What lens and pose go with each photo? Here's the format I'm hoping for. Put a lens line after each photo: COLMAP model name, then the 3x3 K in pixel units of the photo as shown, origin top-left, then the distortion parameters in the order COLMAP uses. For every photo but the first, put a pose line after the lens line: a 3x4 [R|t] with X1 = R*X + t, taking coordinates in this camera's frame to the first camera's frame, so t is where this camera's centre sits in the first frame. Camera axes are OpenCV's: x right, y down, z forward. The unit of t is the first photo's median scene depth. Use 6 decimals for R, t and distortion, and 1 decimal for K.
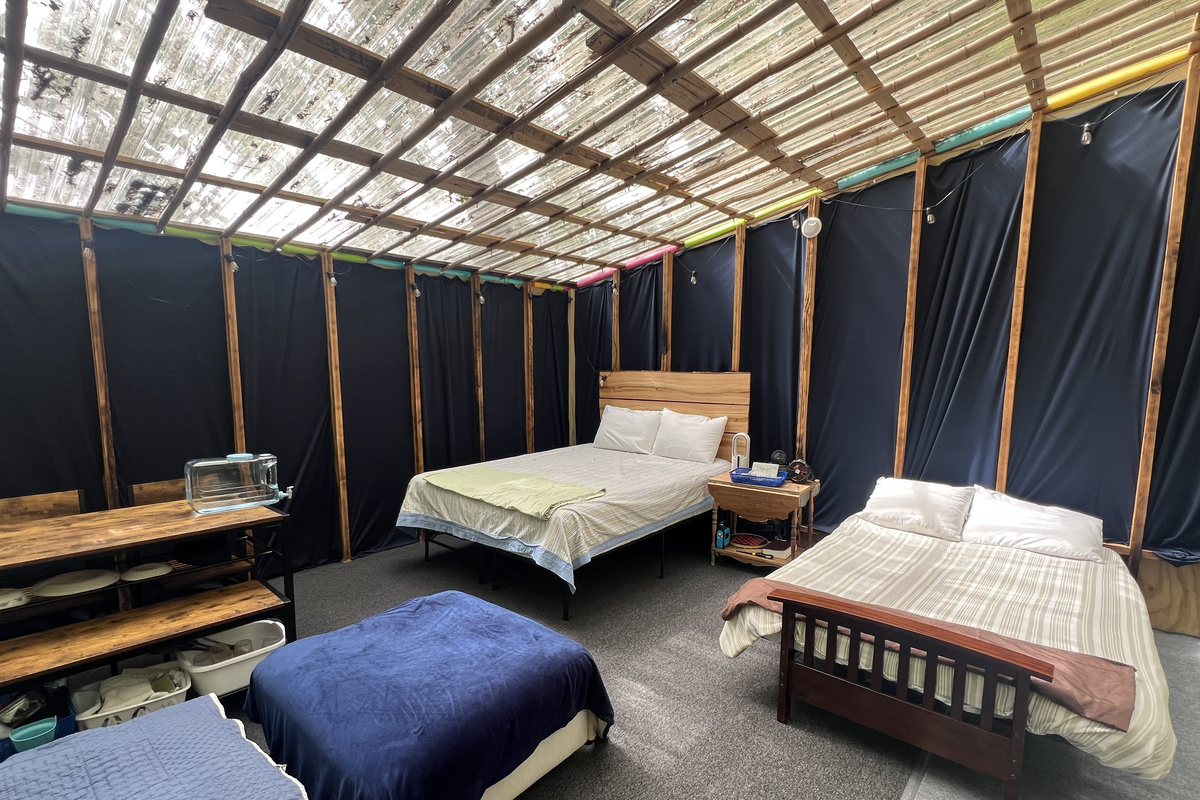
lens RADIAL K [[560.1, 0, 597.2], [0, 560.1, 431.3], [0, 0, 1]] dist [0.000457, -0.000395]
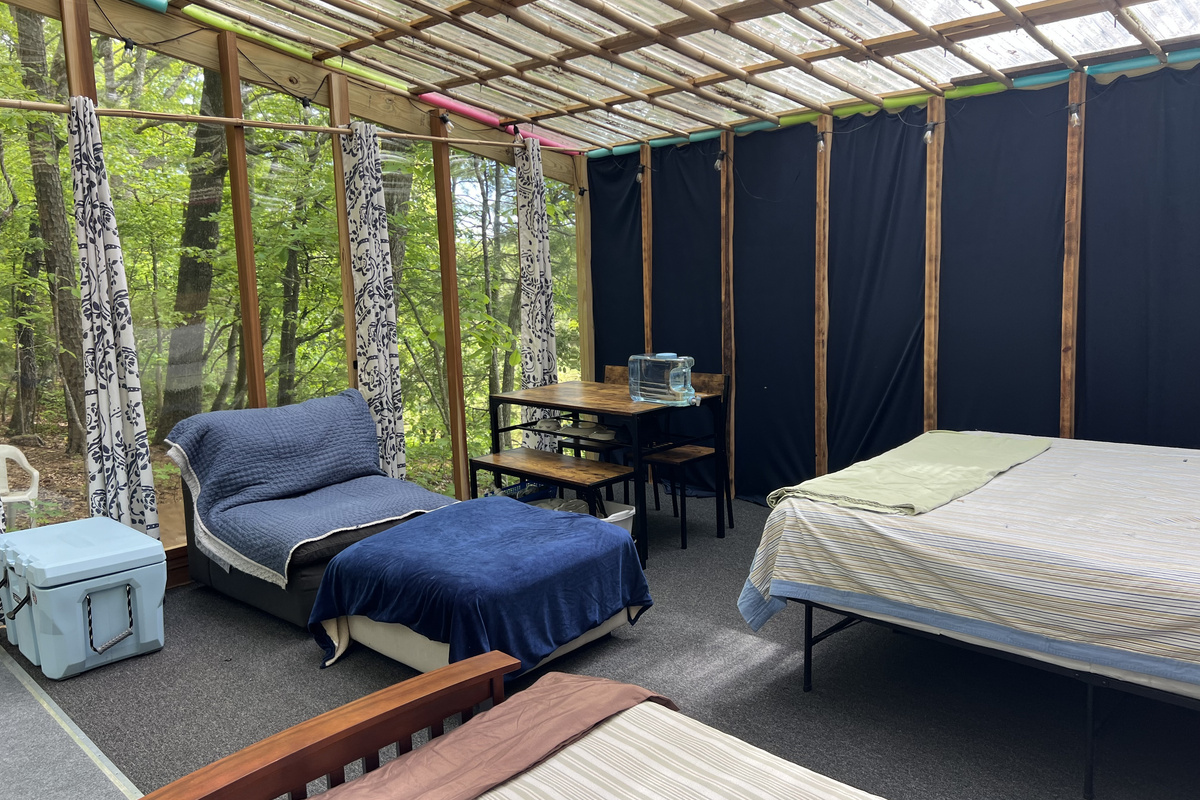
lens RADIAL K [[897.7, 0, 600.0], [0, 897.7, 400.0], [0, 0, 1]] dist [0.065432, -0.093573]
pose [[-0.053804, 0.145322, -0.987920, 1.033132], [-0.081355, 0.985427, 0.149385, -0.110429], [0.995232, 0.088409, -0.041197, 0.964048]]
